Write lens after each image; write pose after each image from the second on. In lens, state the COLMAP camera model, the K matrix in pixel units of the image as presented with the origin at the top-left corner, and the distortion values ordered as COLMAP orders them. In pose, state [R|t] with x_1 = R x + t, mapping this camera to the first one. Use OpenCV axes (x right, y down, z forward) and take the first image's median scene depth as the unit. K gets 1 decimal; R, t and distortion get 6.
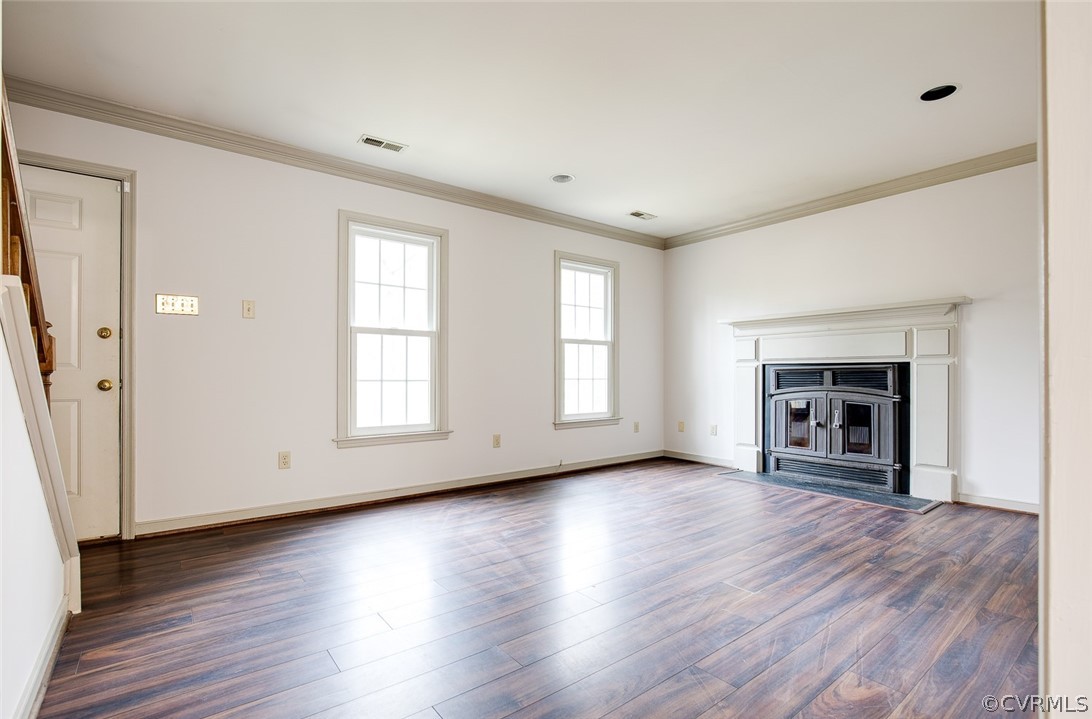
lens RADIAL K [[487.6, 0, 541.2], [0, 487.6, 373.6], [0, 0, 1]] dist [-0.014005, -0.000052]
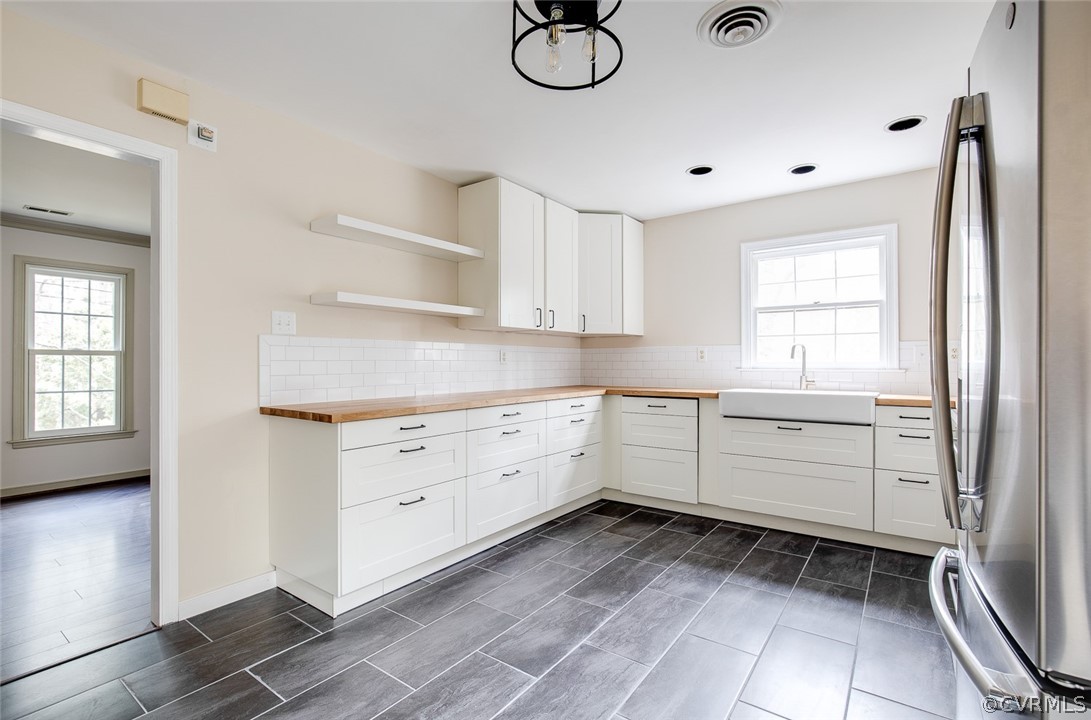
lens RADIAL K [[497.2, 0, 536.4], [0, 497.2, 364.2], [0, 0, 1]] dist [-0.010545, 0.000394]
pose [[0.966039, -0.000015, 0.258398, 0.480282], [-0.000558, 0.999998, 0.002145, -0.056777], [-0.258397, -0.002216, 0.966036, -0.484895]]
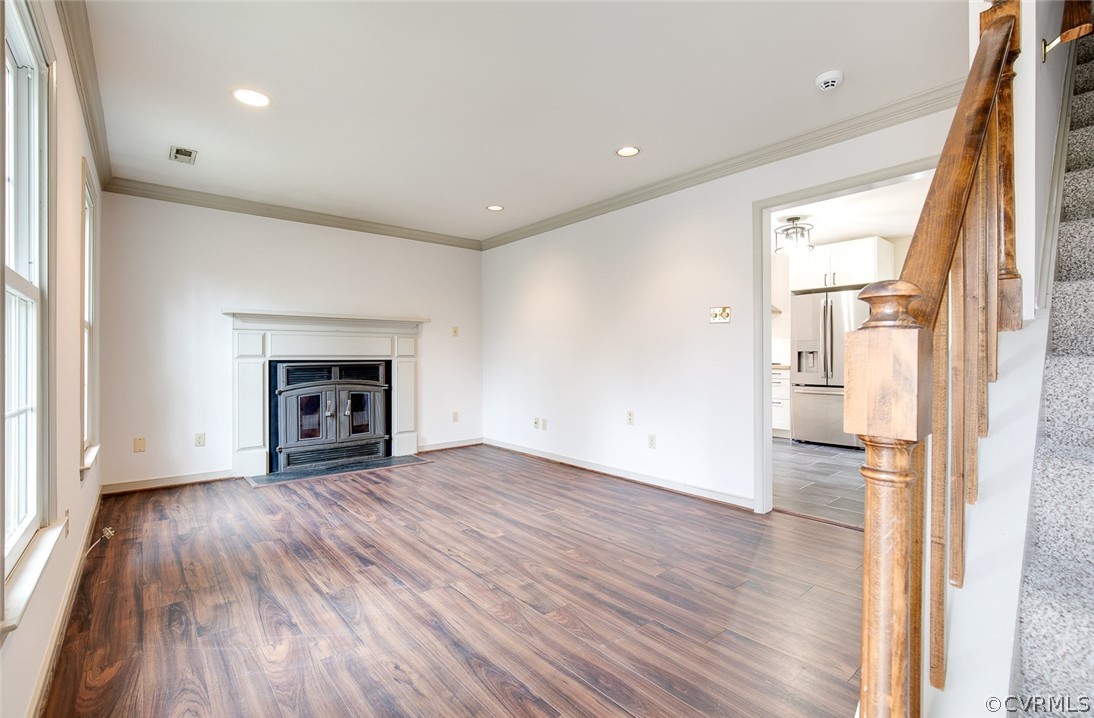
lens RADIAL K [[492.1, 0, 539.2], [0, 492.1, 354.7], [0, 0, 1]] dist [-0.020680, 0.008768]
pose [[-0.021560, 0.009066, 0.999726, -0.643015], [0.001699, 0.999958, -0.009031, -0.025215], [-0.999766, 0.001504, -0.021575, 0.590726]]
